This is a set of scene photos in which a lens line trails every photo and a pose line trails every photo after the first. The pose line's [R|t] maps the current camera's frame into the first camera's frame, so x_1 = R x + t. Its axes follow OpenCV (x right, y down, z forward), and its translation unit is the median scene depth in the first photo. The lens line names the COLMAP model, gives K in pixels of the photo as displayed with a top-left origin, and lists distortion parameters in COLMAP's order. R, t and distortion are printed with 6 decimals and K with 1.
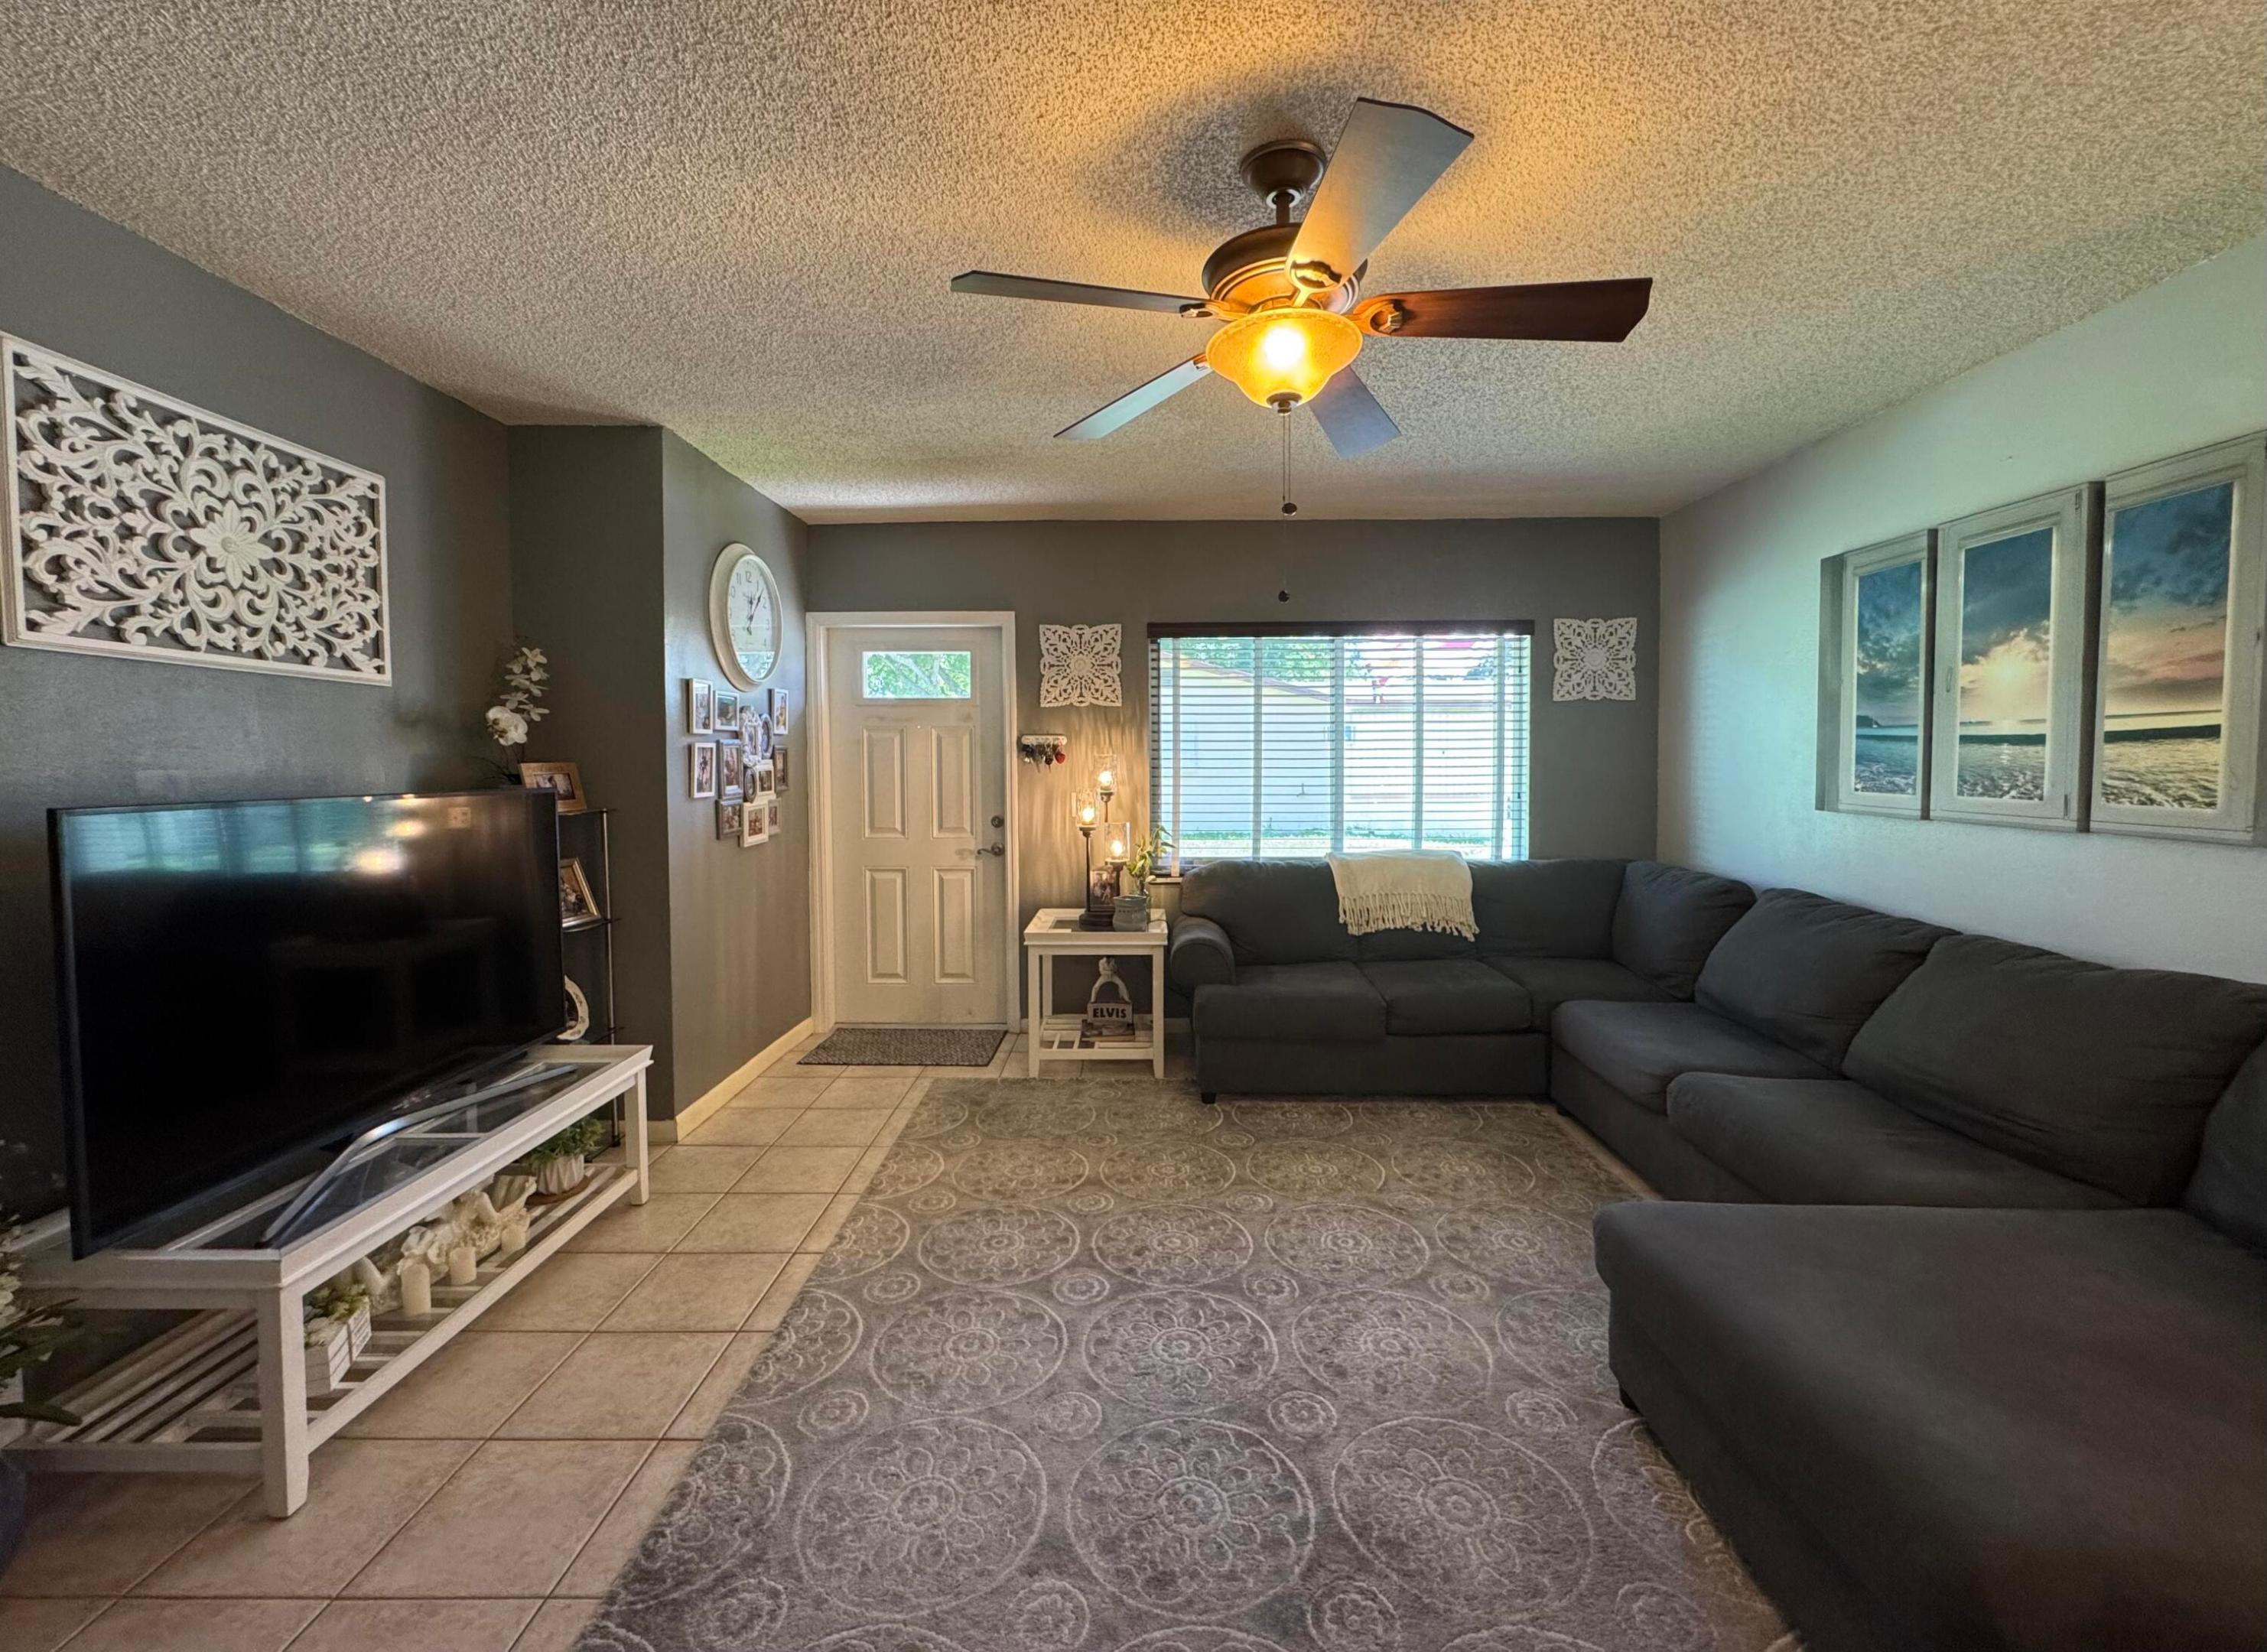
lens RADIAL K [[958.9, 0, 1139.4], [0, 958.9, 804.8], [0, 0, 1]] dist [-0.000255, 0.000072]
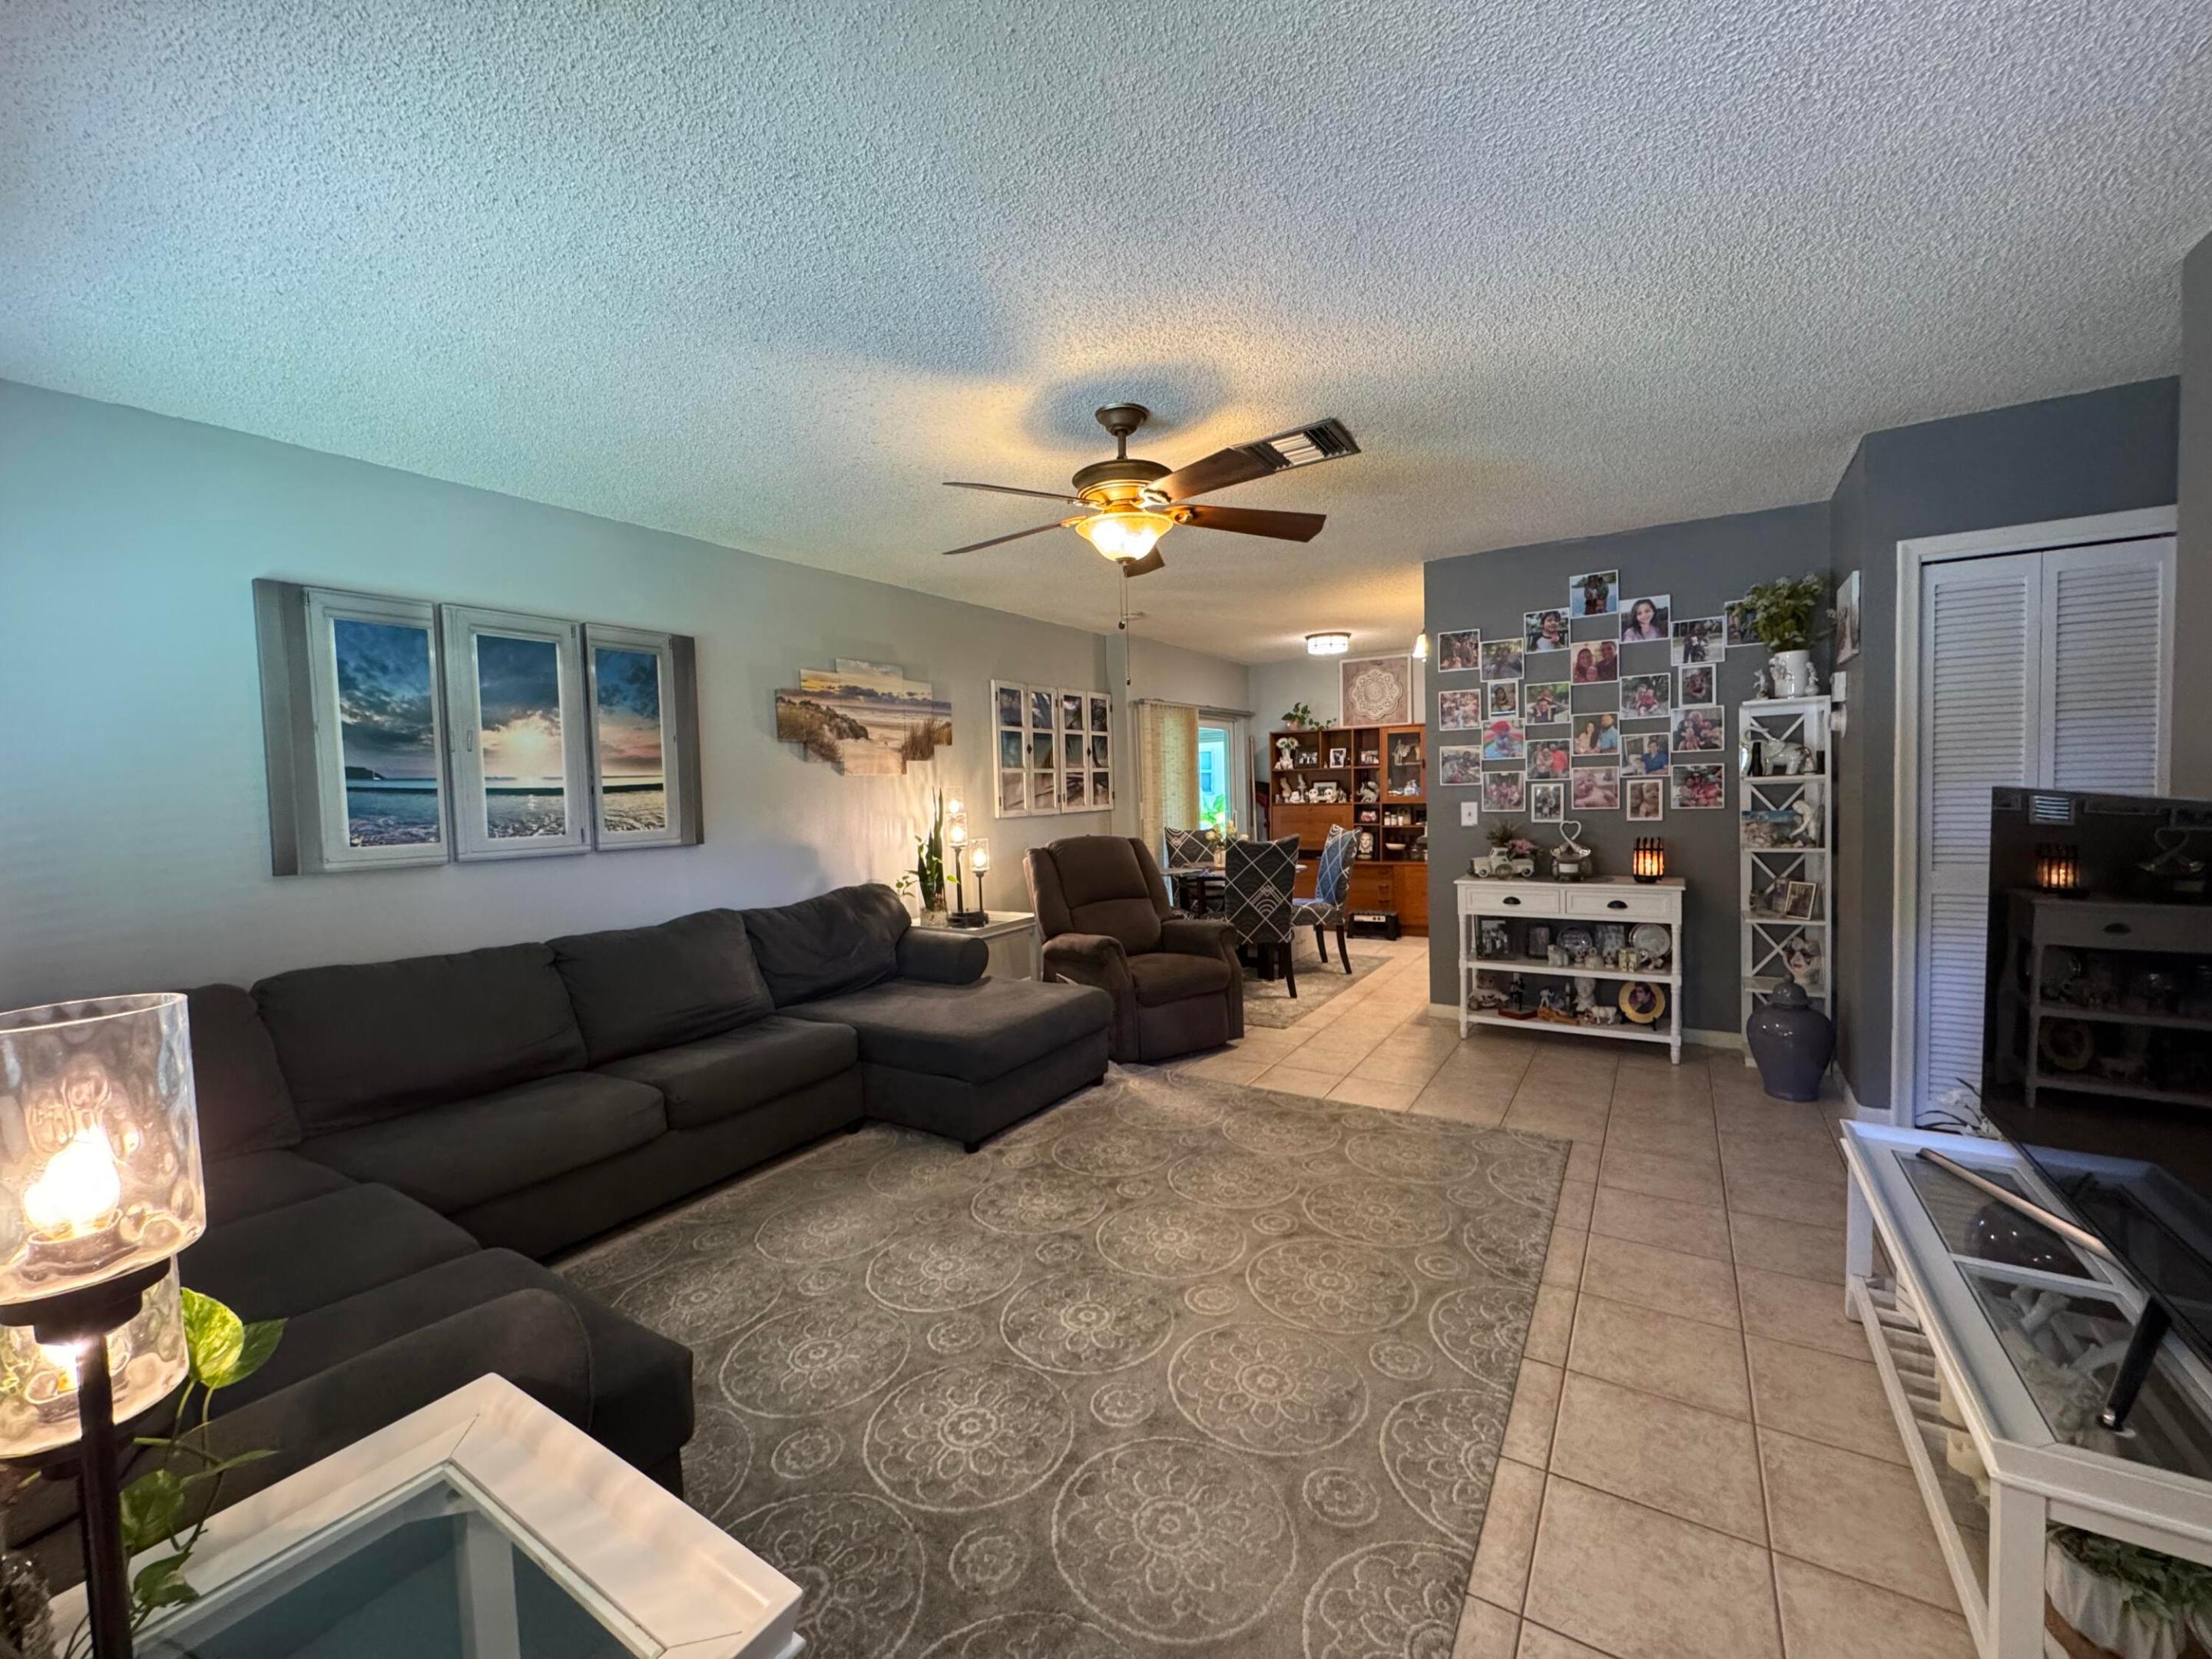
lens RADIAL K [[880.5, 0, 1107.9], [0, 880.5, 826.7], [0, 0, 1]] dist [-0.000578, -0.000407]
pose [[-0.850985, 0.003166, 0.525180, -0.396508], [0.057958, 0.994440, 0.087919, -0.077169], [-0.521982, 0.105256, -0.846437, 1.550244]]
